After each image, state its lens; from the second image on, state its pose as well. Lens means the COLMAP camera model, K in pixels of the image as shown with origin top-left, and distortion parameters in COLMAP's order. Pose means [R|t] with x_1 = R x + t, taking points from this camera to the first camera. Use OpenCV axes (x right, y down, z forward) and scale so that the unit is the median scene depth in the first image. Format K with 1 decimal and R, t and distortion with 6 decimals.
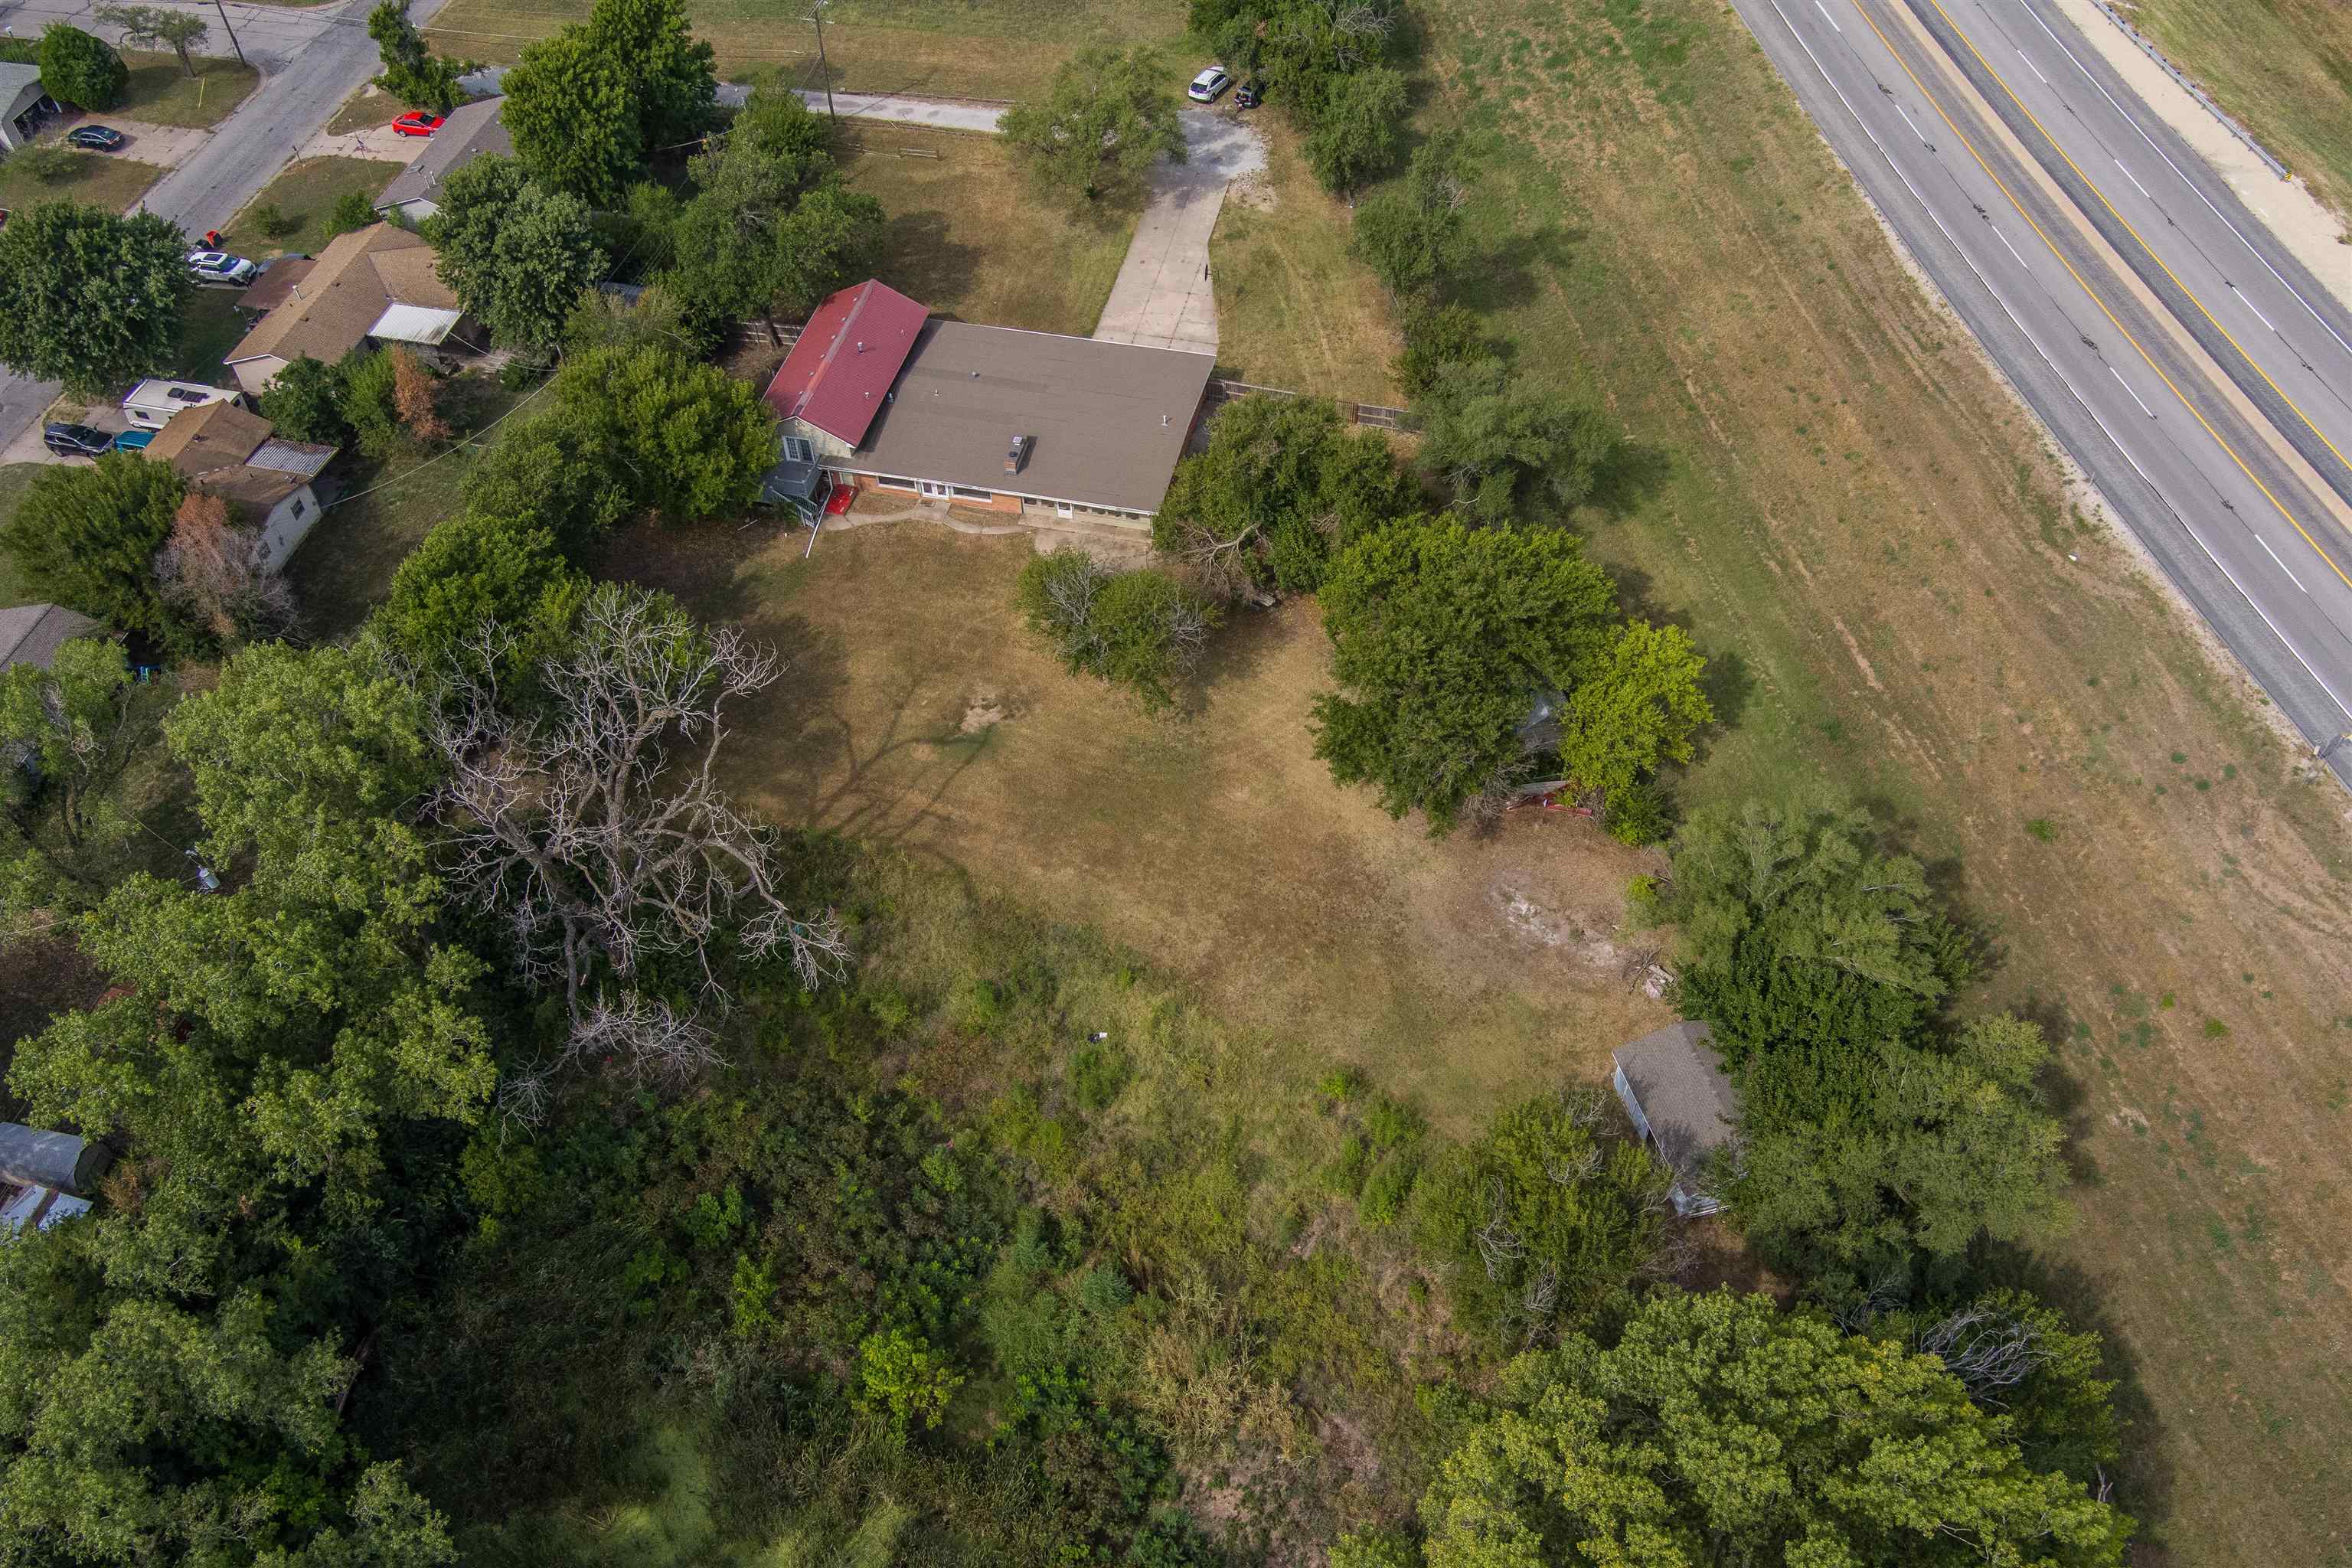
lens RADIAL K [[1913.6, 0, 1171.7], [0, 1913.6, 794.0], [0, 0, 1]] dist [-0.080318, 0.043406]
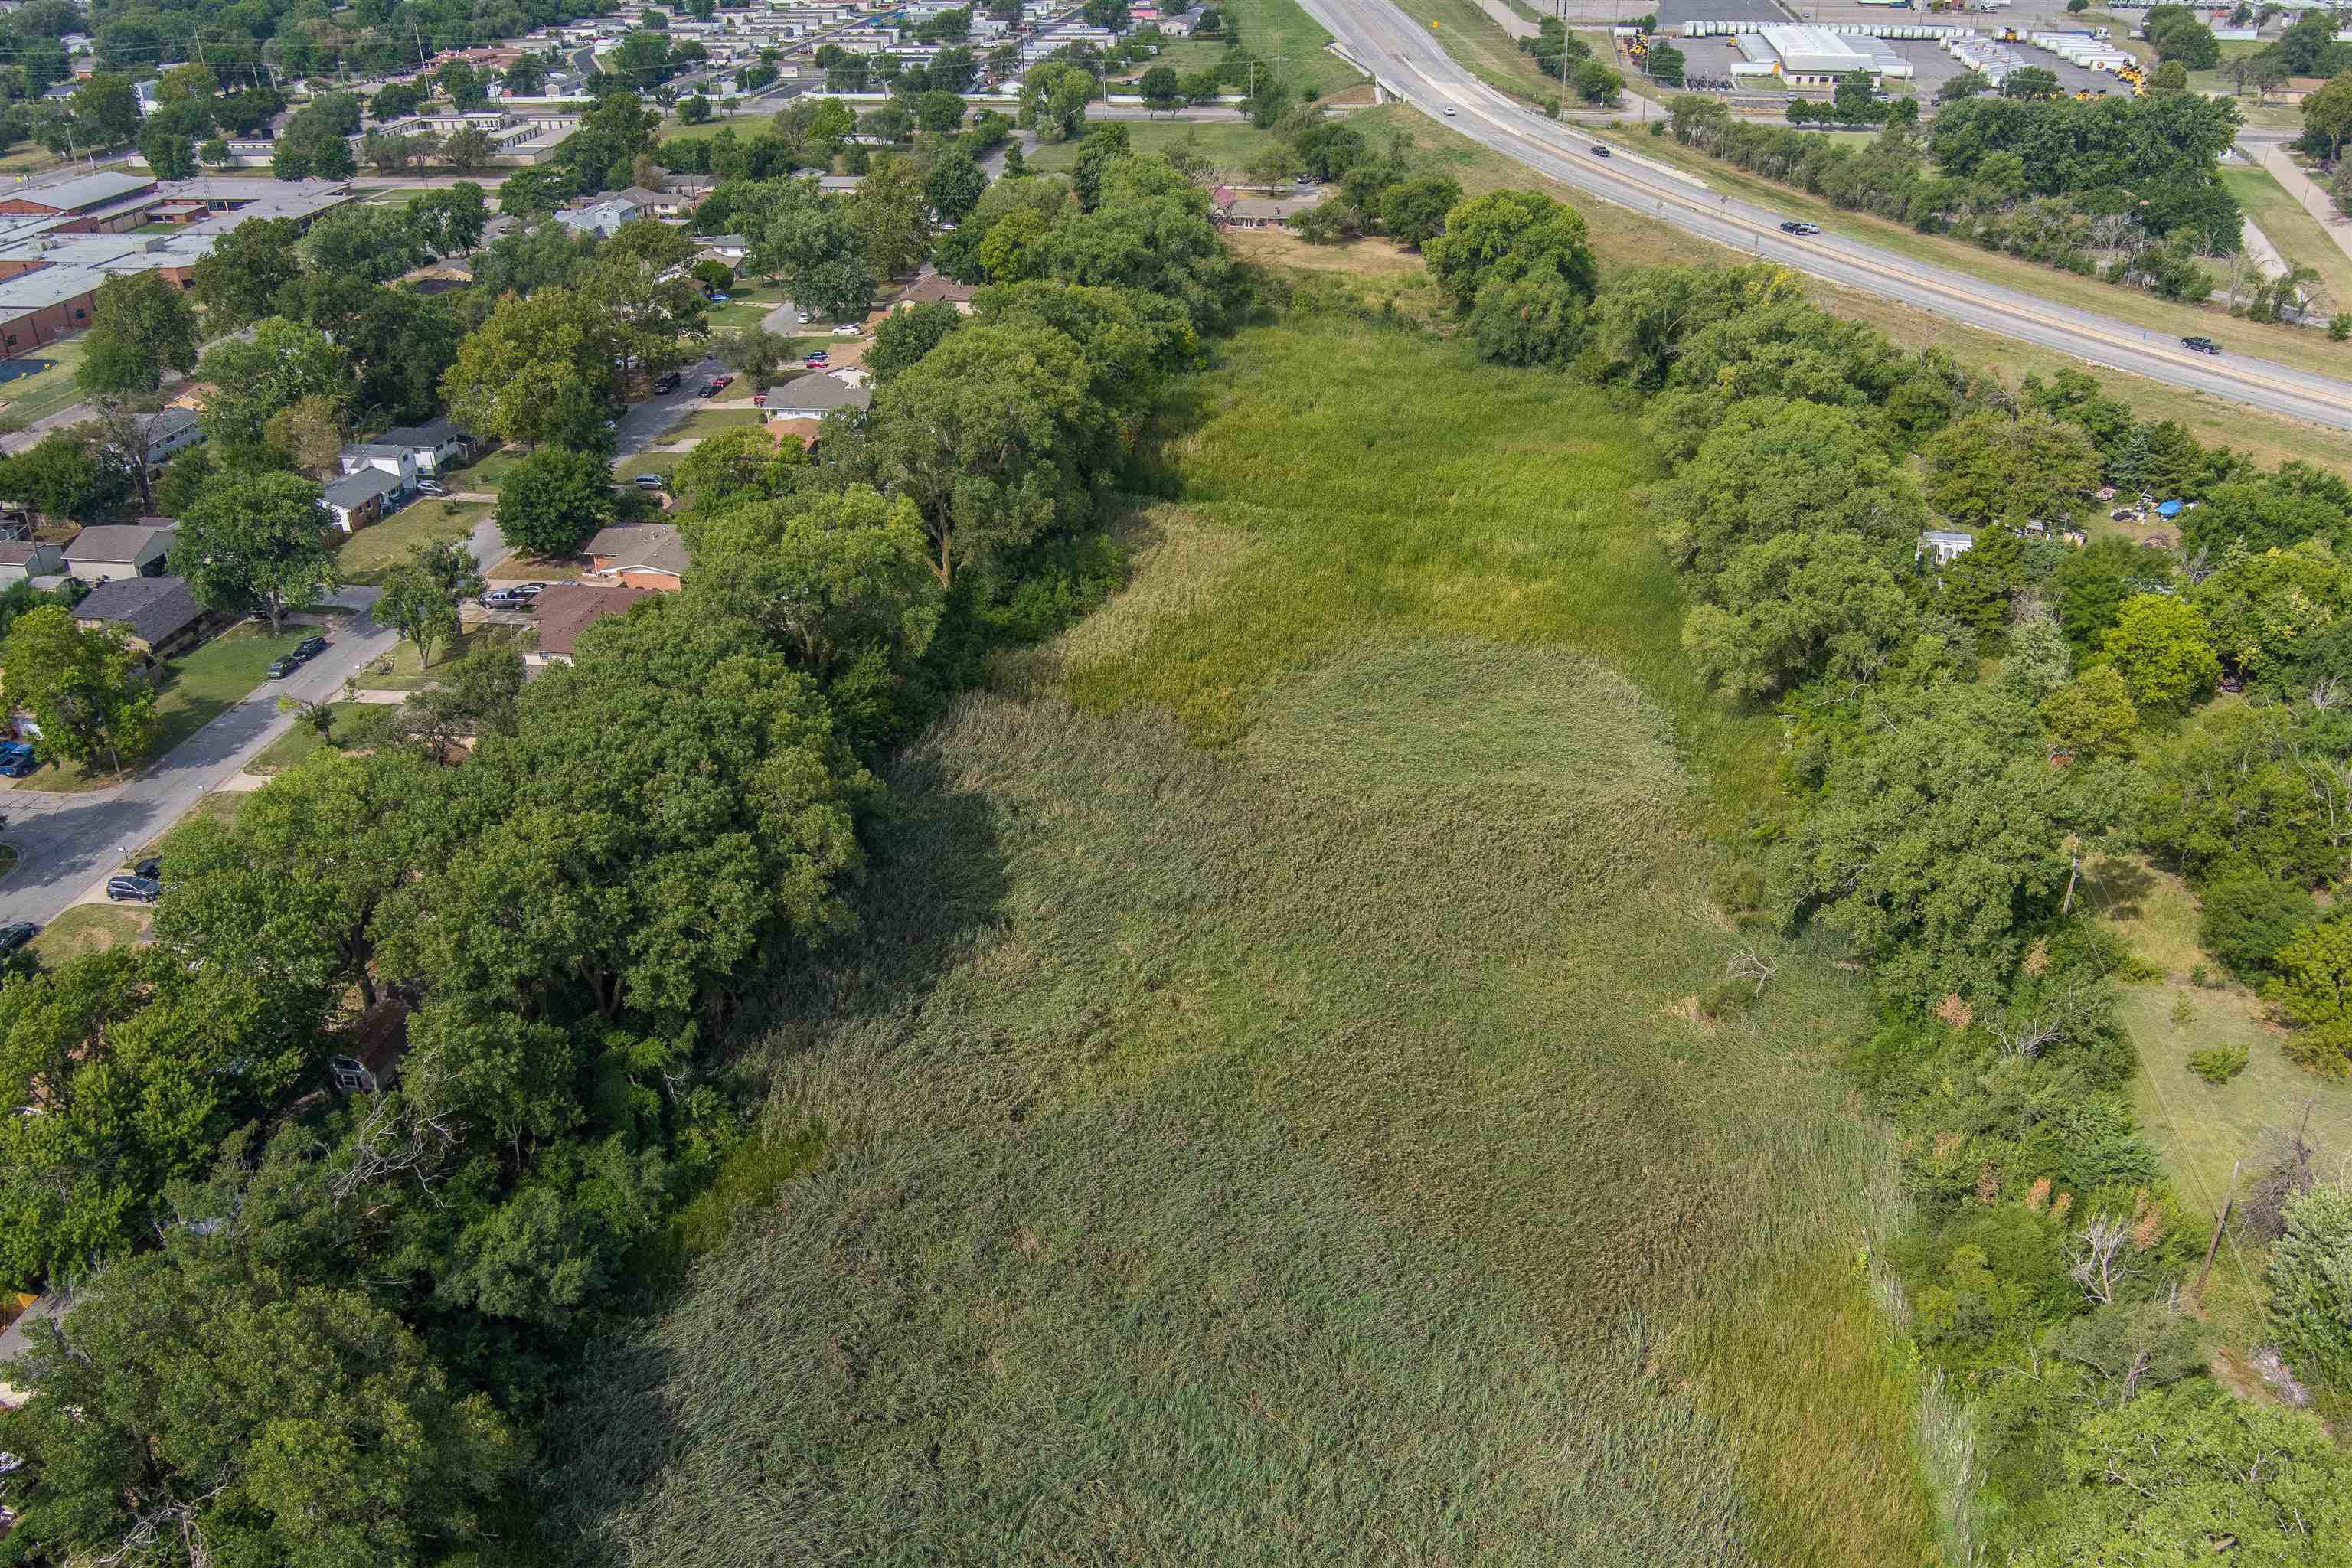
lens RADIAL K [[1913.6, 0, 1171.8], [0, 1913.6, 781.2], [0, 0, 1]] dist [-0.080318, 0.043406]
pose [[0.997347, -0.030317, 0.066179, -0.548057], [0.052902, 0.926374, -0.372871, 2.087725], [-0.050002, 0.375383, 0.925520, -1.749128]]
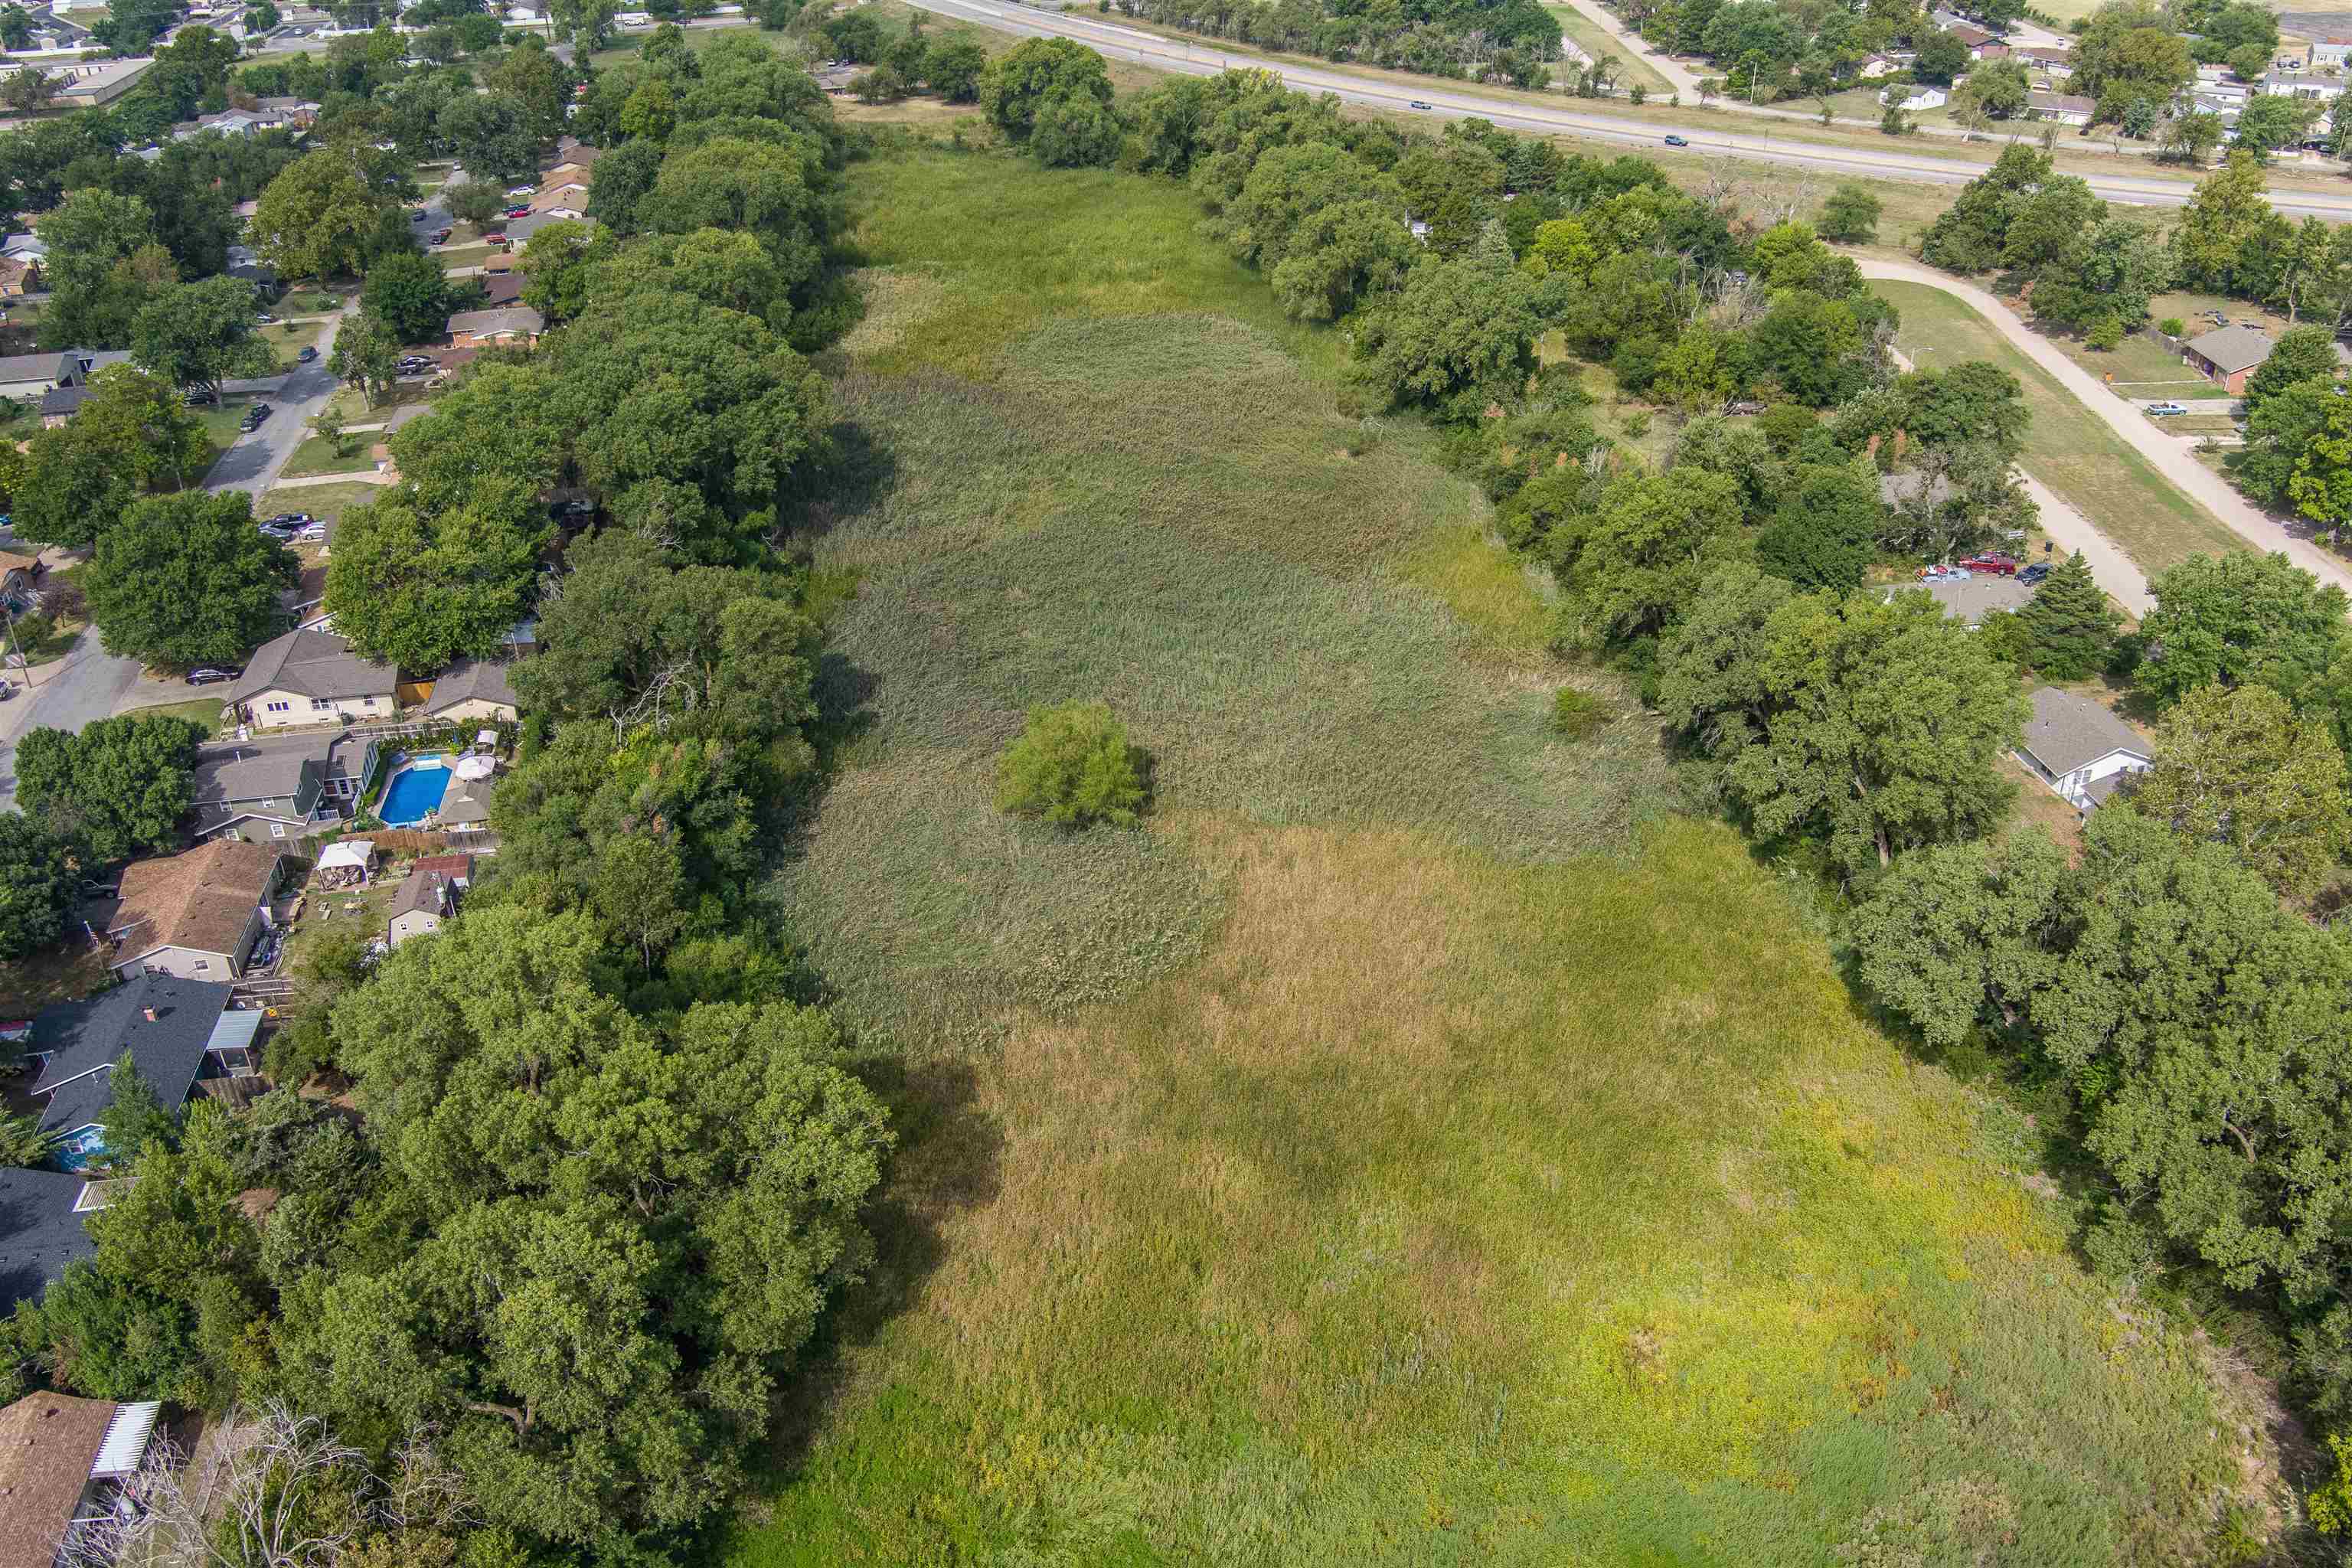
lens RADIAL K [[1913.6, 0, 1169.8], [0, 1913.6, 781.0], [0, 0, 1]] dist [-0.080318, 0.043406]
pose [[0.922243, -0.192244, 0.335425, -1.105741], [0.298200, 0.905904, -0.300689, 2.709898], [-0.246058, 0.377332, 0.892791, -2.258174]]
